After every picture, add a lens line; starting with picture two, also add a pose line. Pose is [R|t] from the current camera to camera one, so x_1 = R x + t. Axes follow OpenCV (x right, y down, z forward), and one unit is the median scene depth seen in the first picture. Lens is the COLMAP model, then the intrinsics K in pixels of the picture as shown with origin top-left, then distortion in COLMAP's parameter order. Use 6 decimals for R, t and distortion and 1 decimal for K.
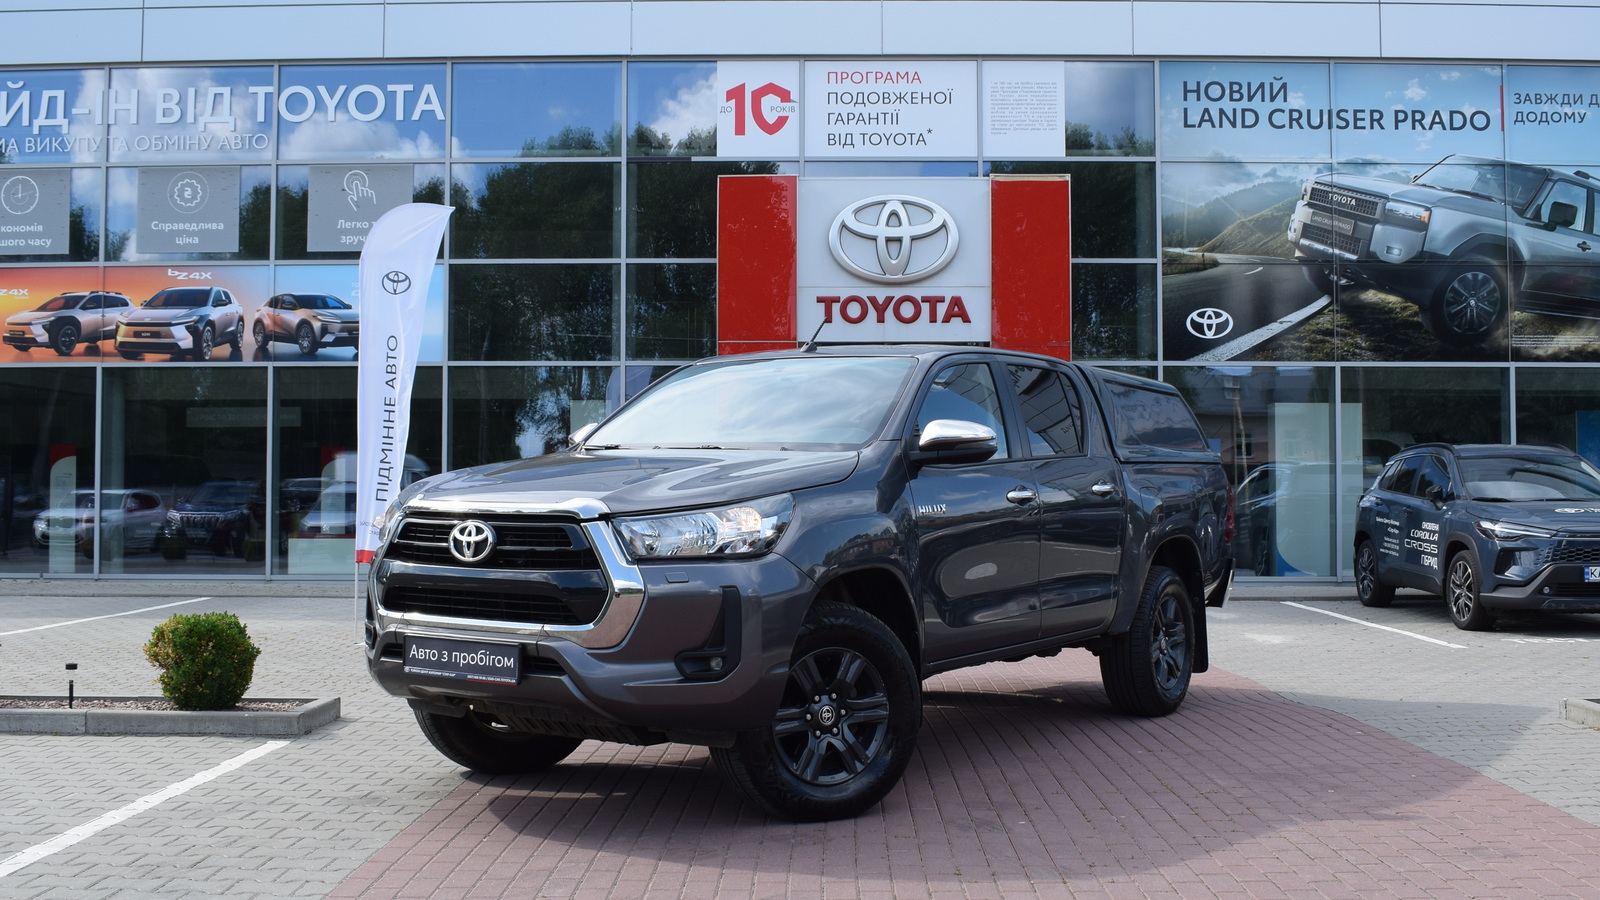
lens RADIAL K [[1675.9, 0, 811.1], [0, 1675.9, 448.1], [0, 0, 1]] dist [-0.084106, 0.011307]
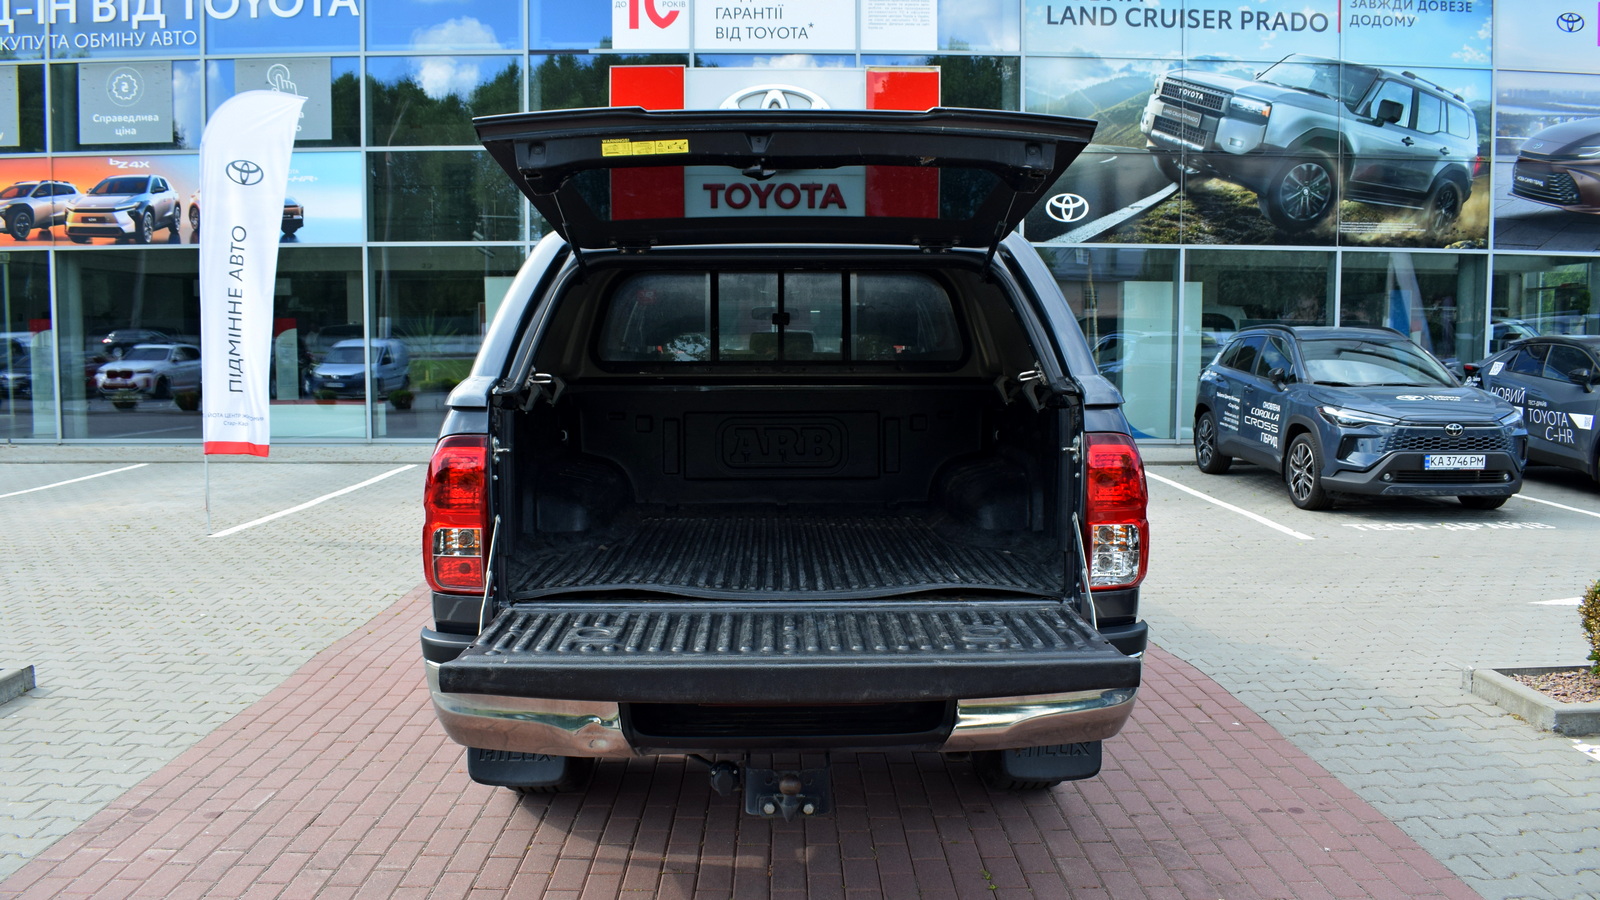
lens RADIAL K [[1248.5, 0, 800.0], [0, 1248.5, 450.0], [0, 0, 1]] dist [-0.095493, 0.012282]
pose [[0.999662, -0.001140, 0.025983, 0.043130], [-0.002029, 0.992574, 0.121623, -0.015768], [-0.025928, -0.121635, 0.992236, 0.181552]]
